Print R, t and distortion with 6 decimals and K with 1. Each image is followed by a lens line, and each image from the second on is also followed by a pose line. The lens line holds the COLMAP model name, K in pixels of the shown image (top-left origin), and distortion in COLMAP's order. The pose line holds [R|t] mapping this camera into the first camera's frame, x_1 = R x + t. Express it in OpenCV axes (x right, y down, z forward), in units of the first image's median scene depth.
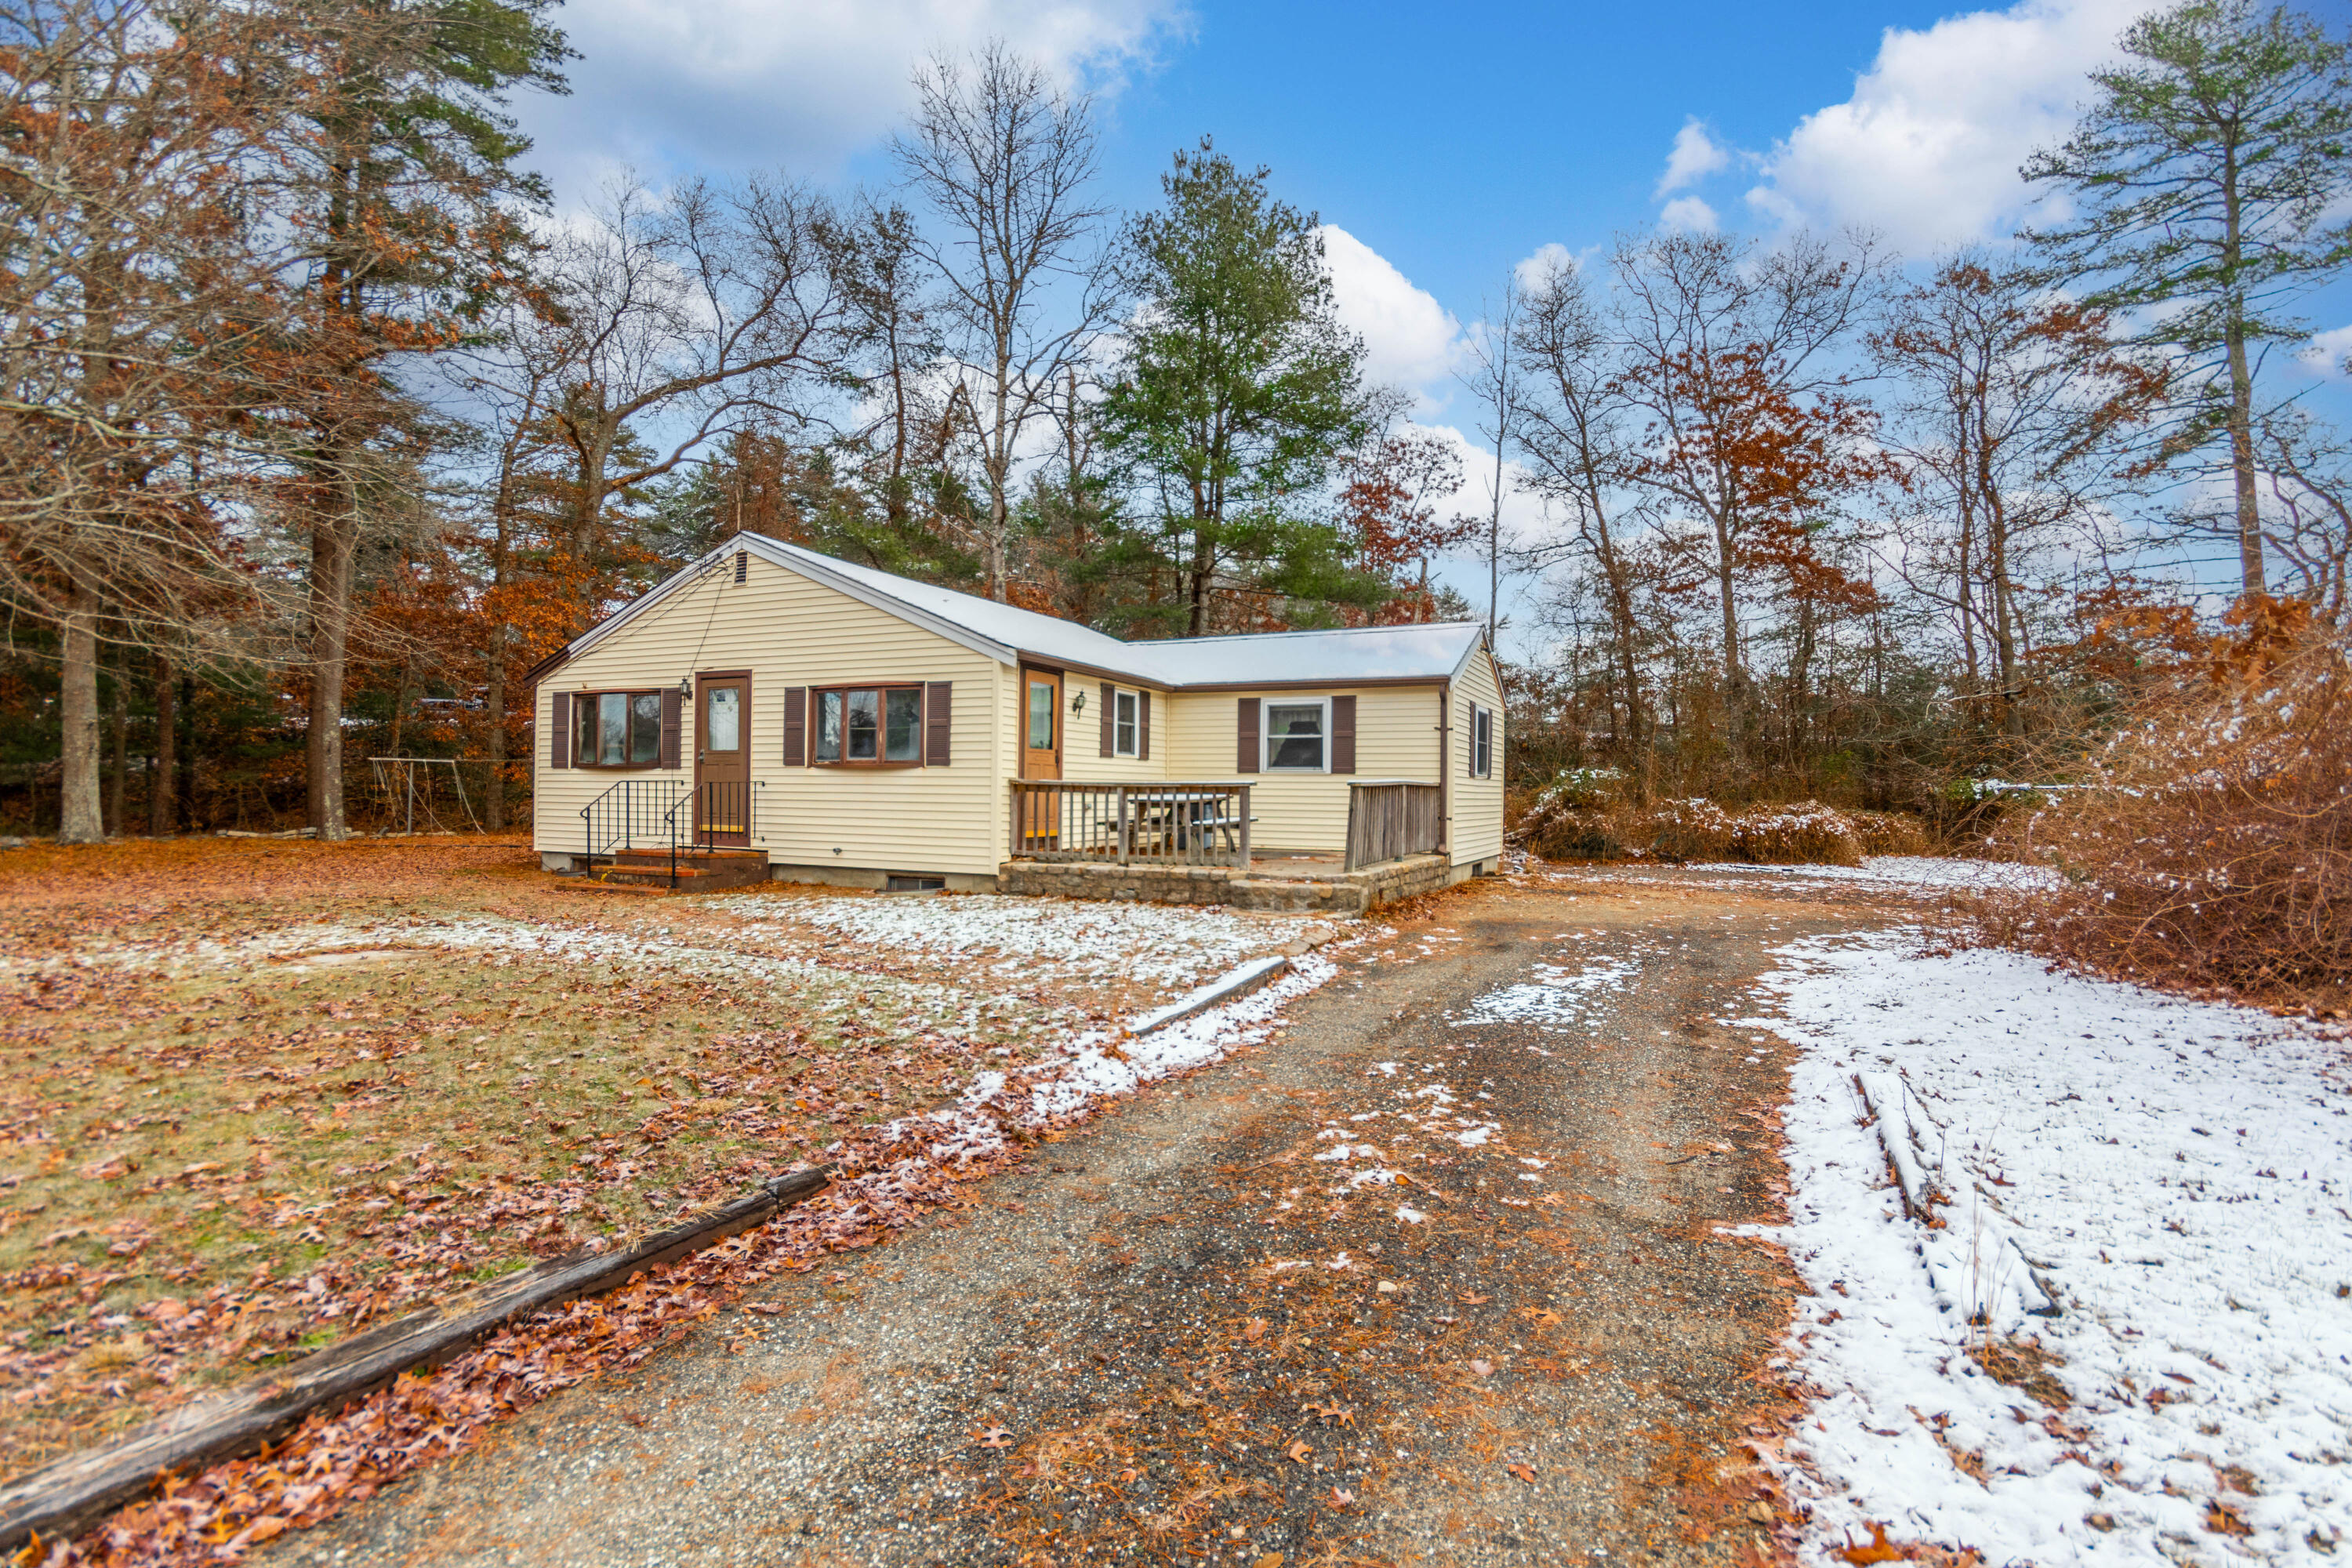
lens RADIAL K [[1125.7, 0, 1176.0], [0, 1125.7, 784.0], [0, 0, 1]] dist [0.003691, -0.000342]
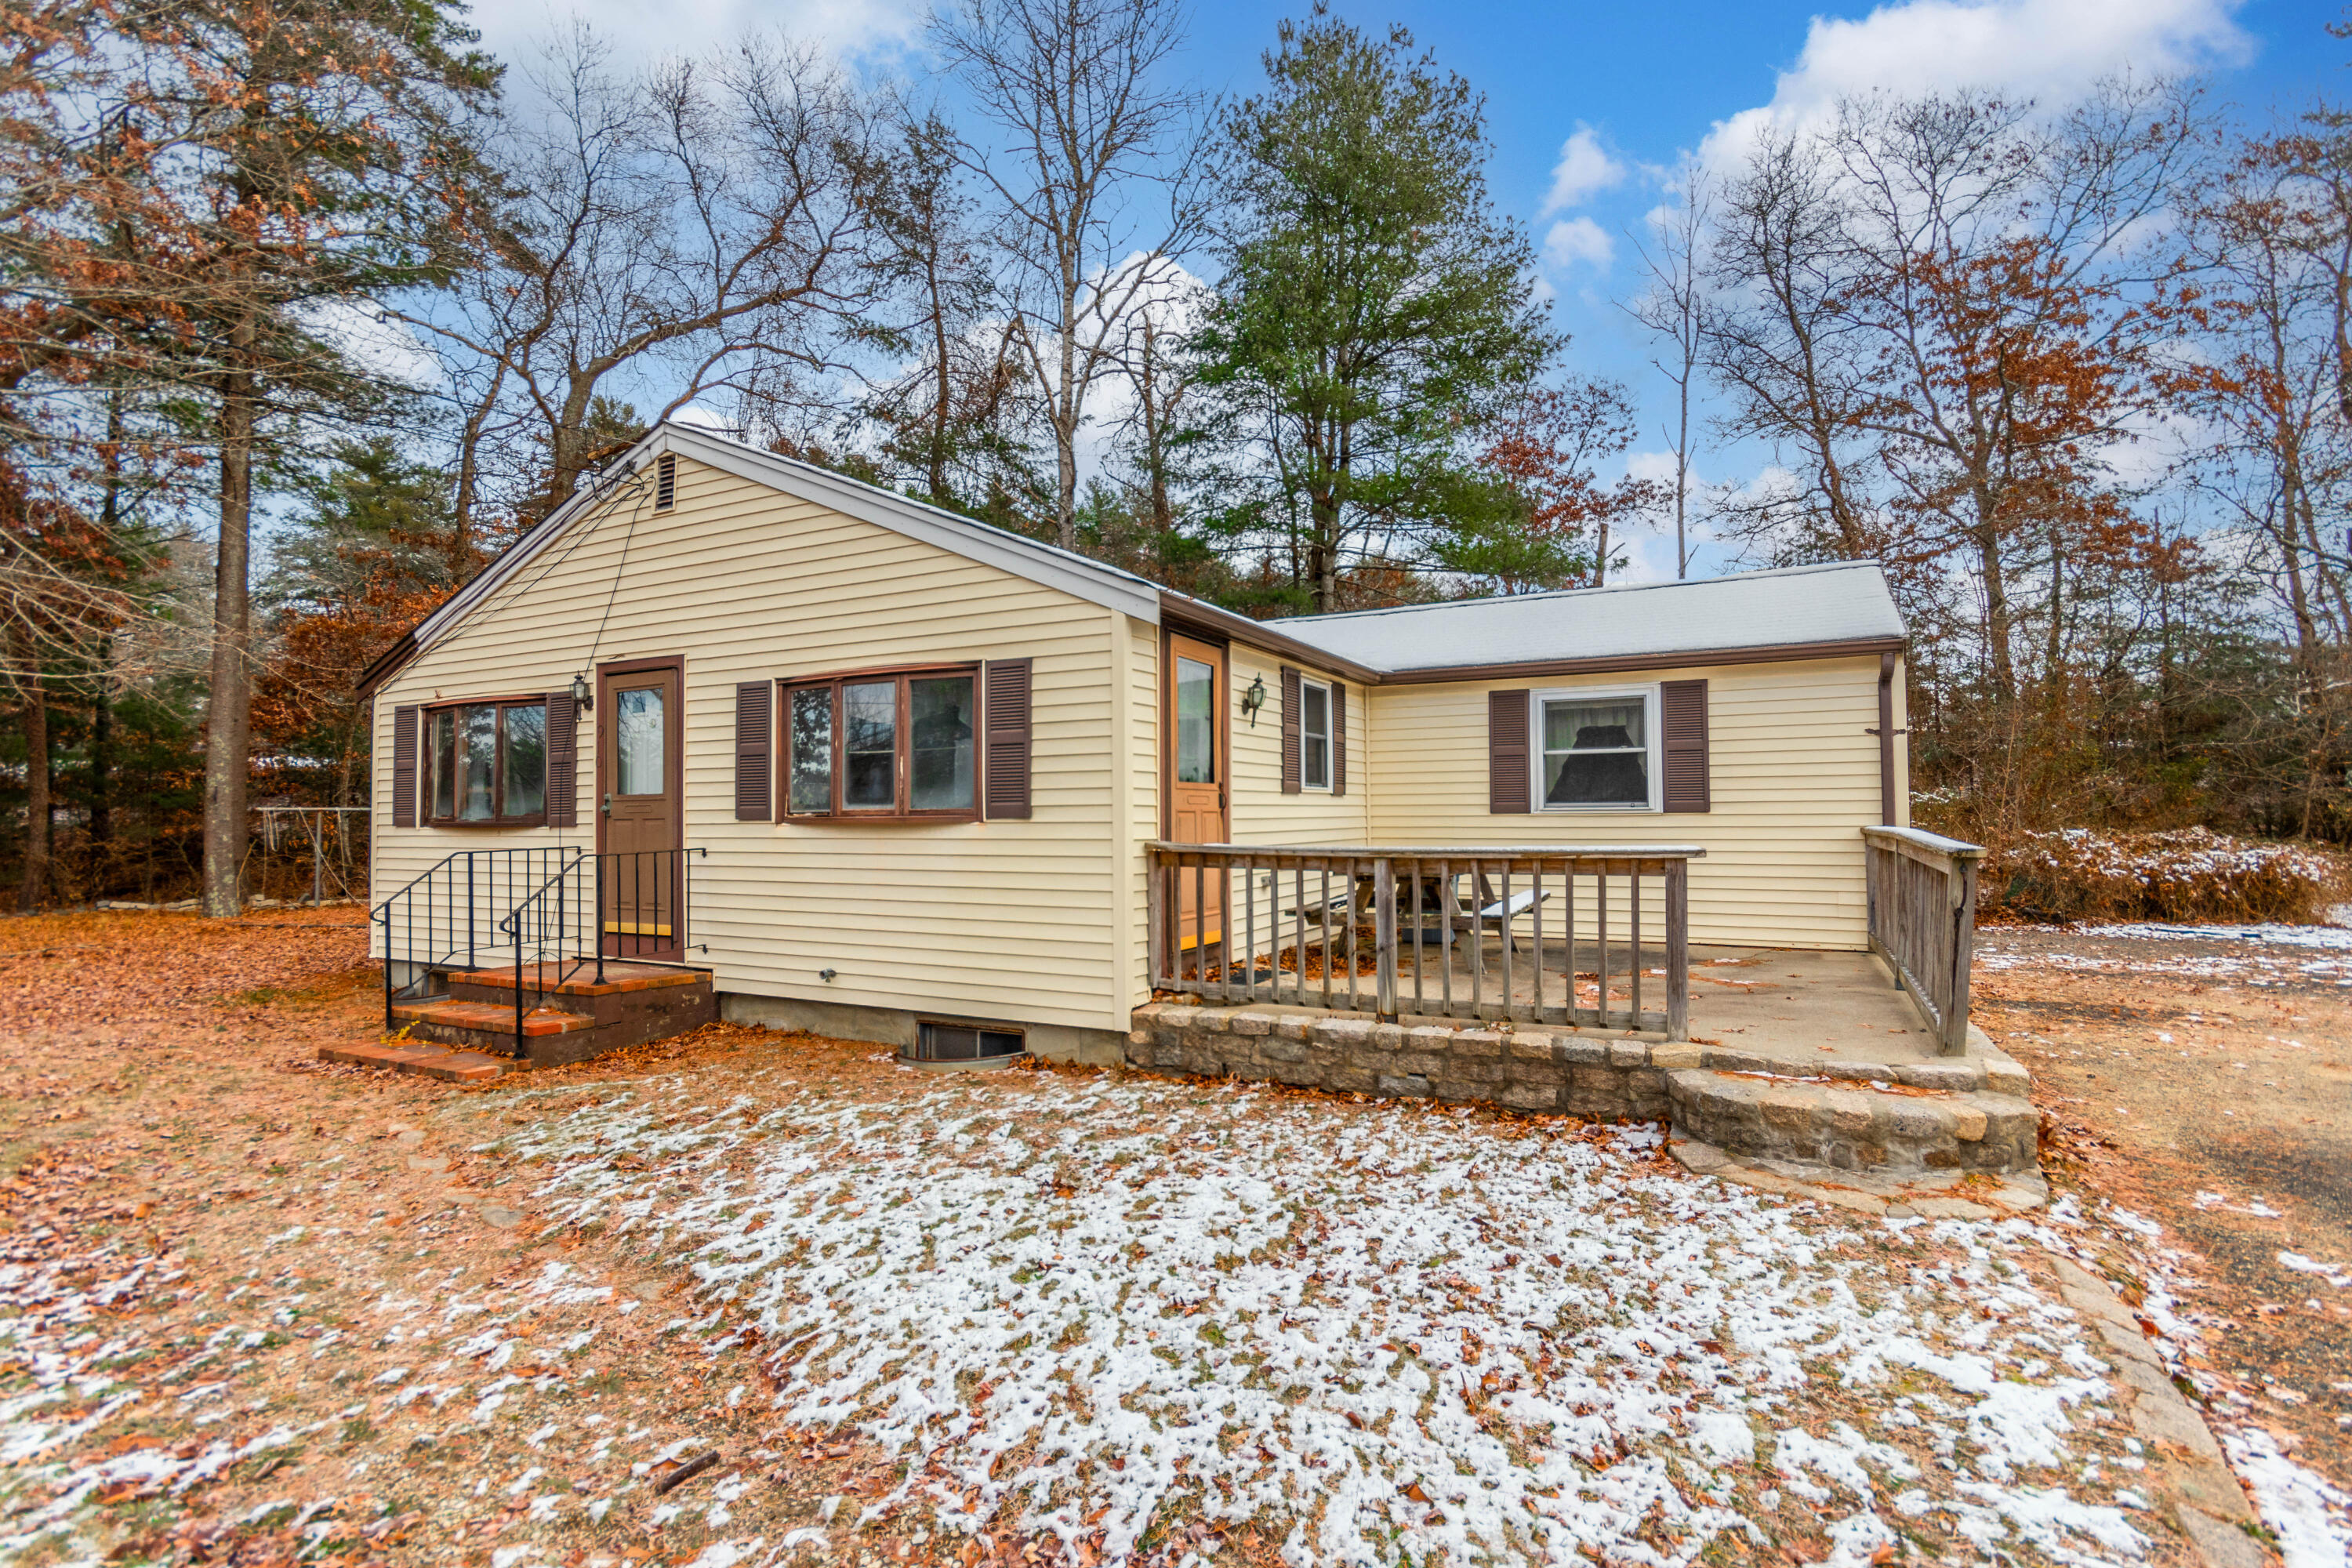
lens RADIAL K [[1125.7, 0, 1176.0], [0, 1125.7, 784.0], [0, 0, 1]] dist [0.003691, -0.000342]
pose [[0.998788, -0.020109, -0.044923, -0.089470], [0.019153, 0.999583, -0.021614, -0.016020], [0.045338, 0.020727, 0.998757, 0.391533]]
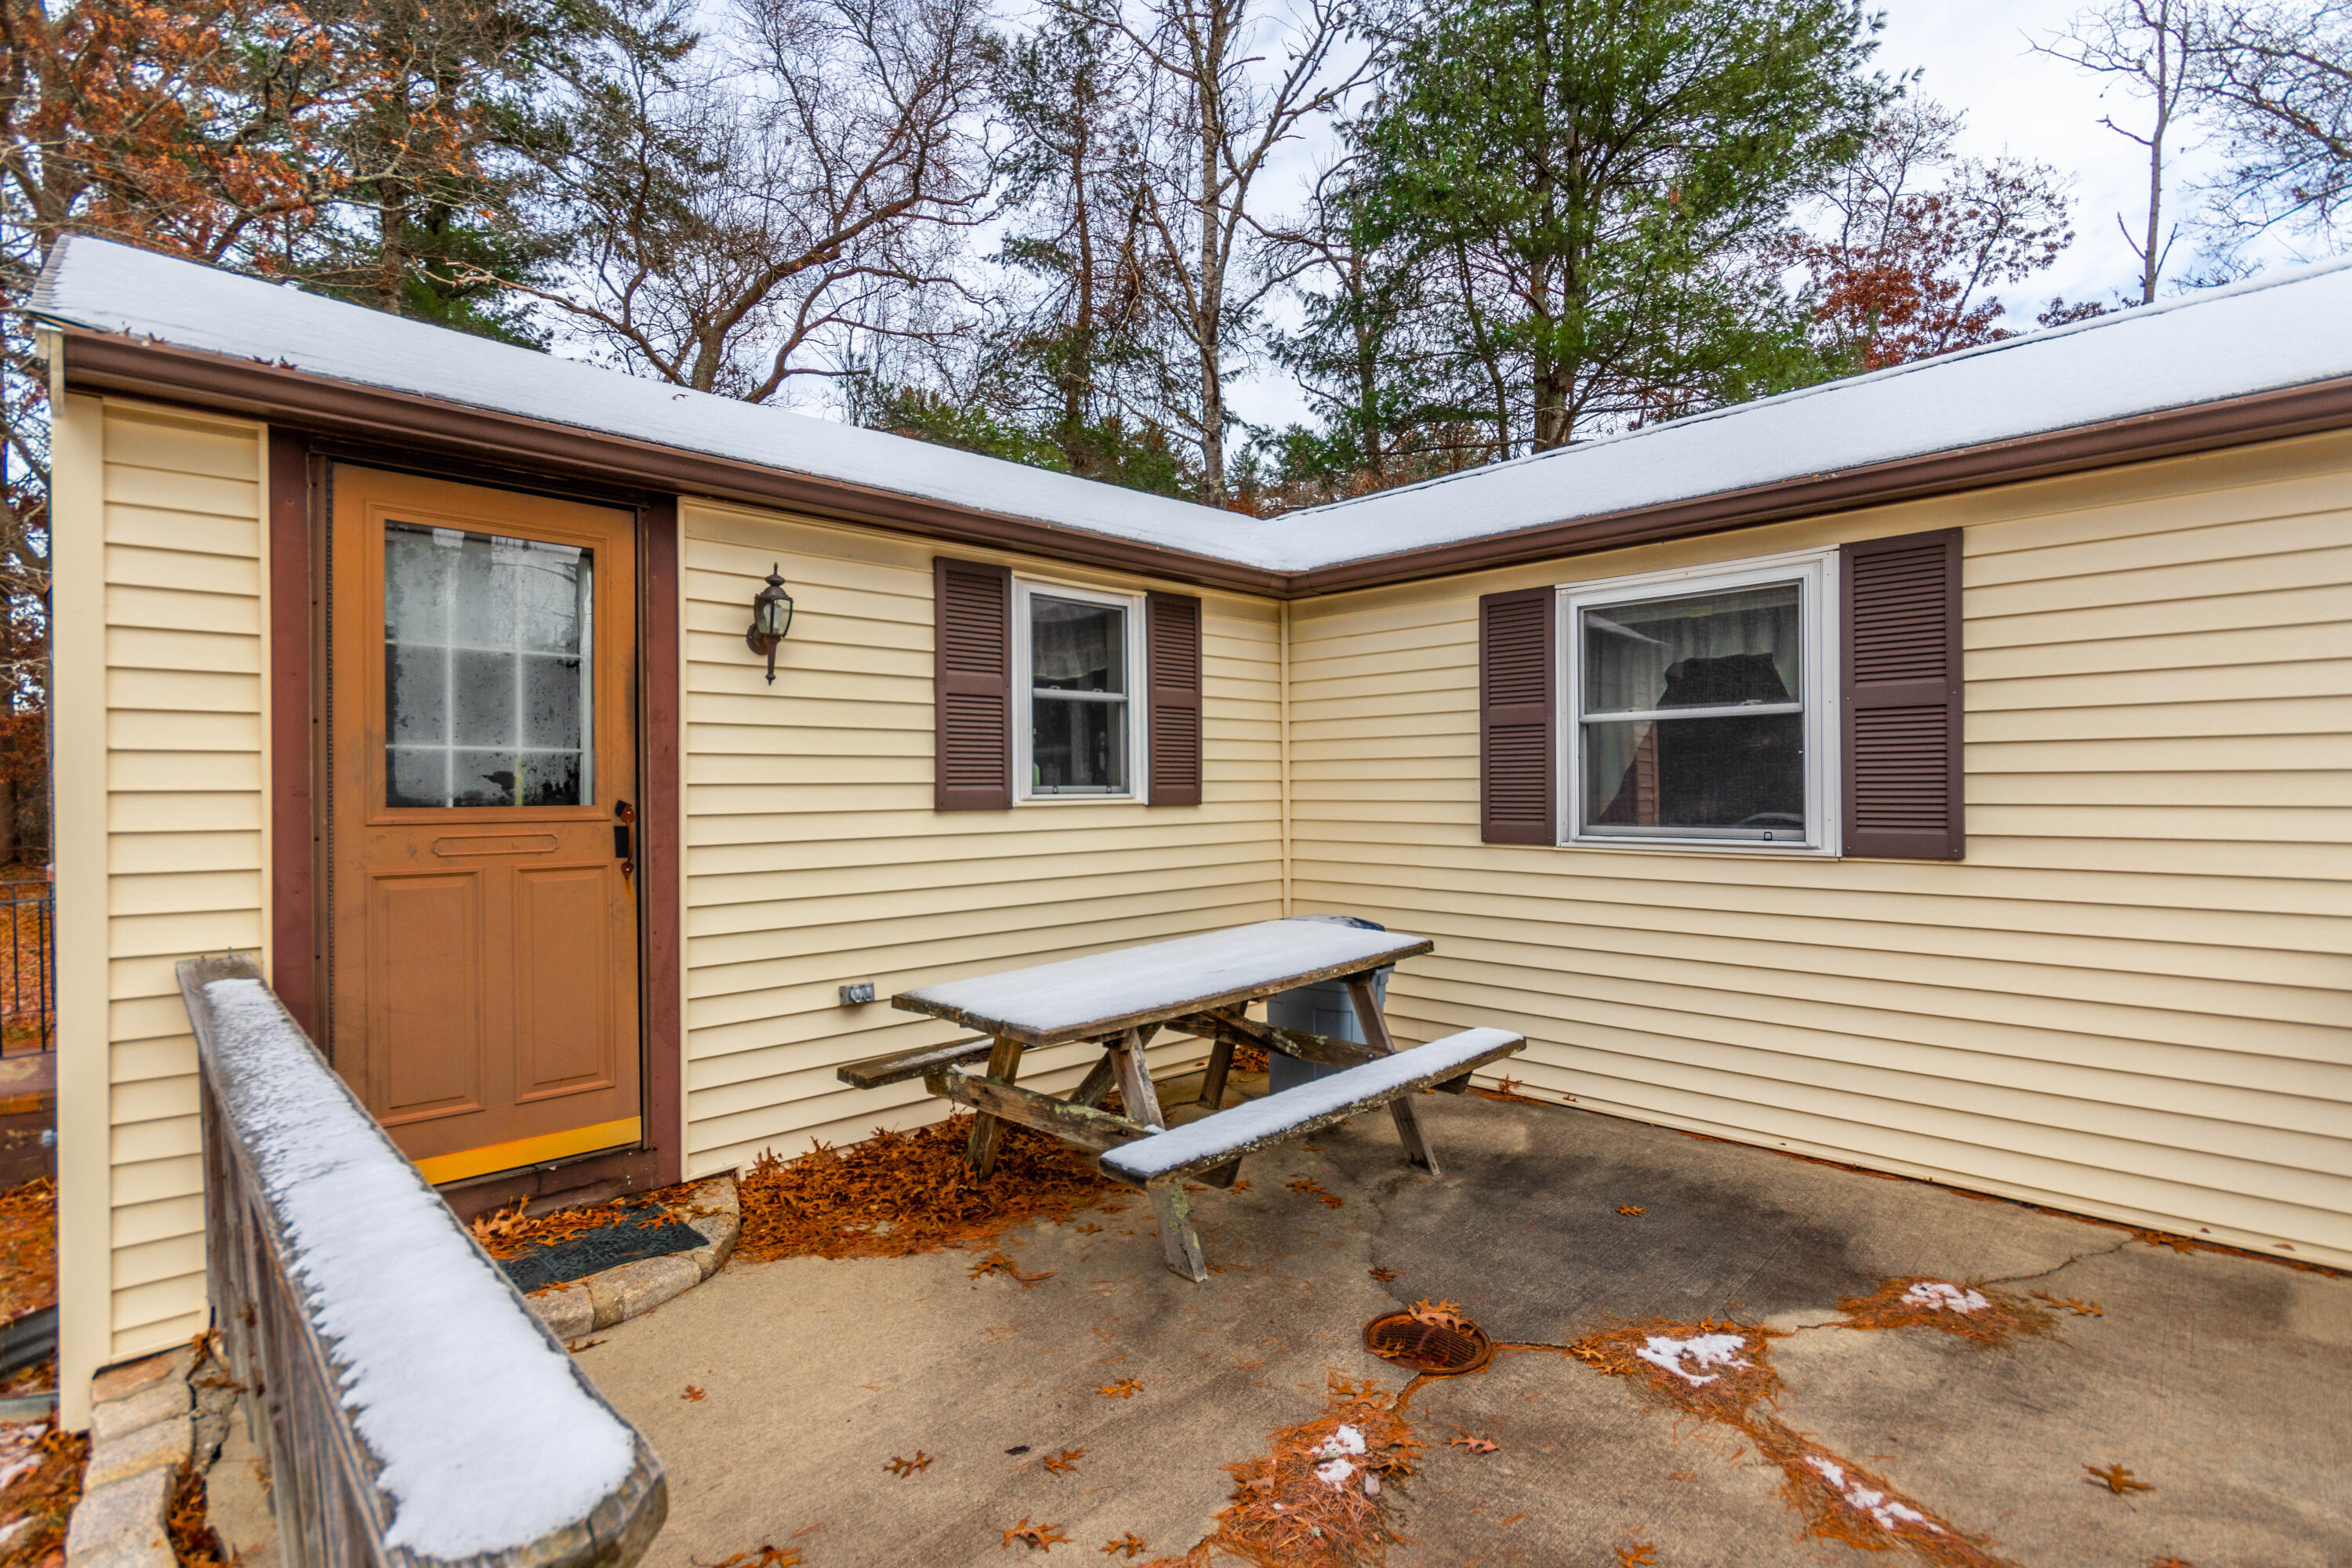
lens RADIAL K [[1122.6, 0, 1176.0], [0, 1122.6, 784.0], [0, 0, 1]] dist [0.008319, 0.000106]
pose [[0.933566, -0.020258, -0.357833, 0.087668], [0.021875, 0.999761, 0.000470, -0.027956], [0.357738, -0.008267, 0.933785, 0.703370]]
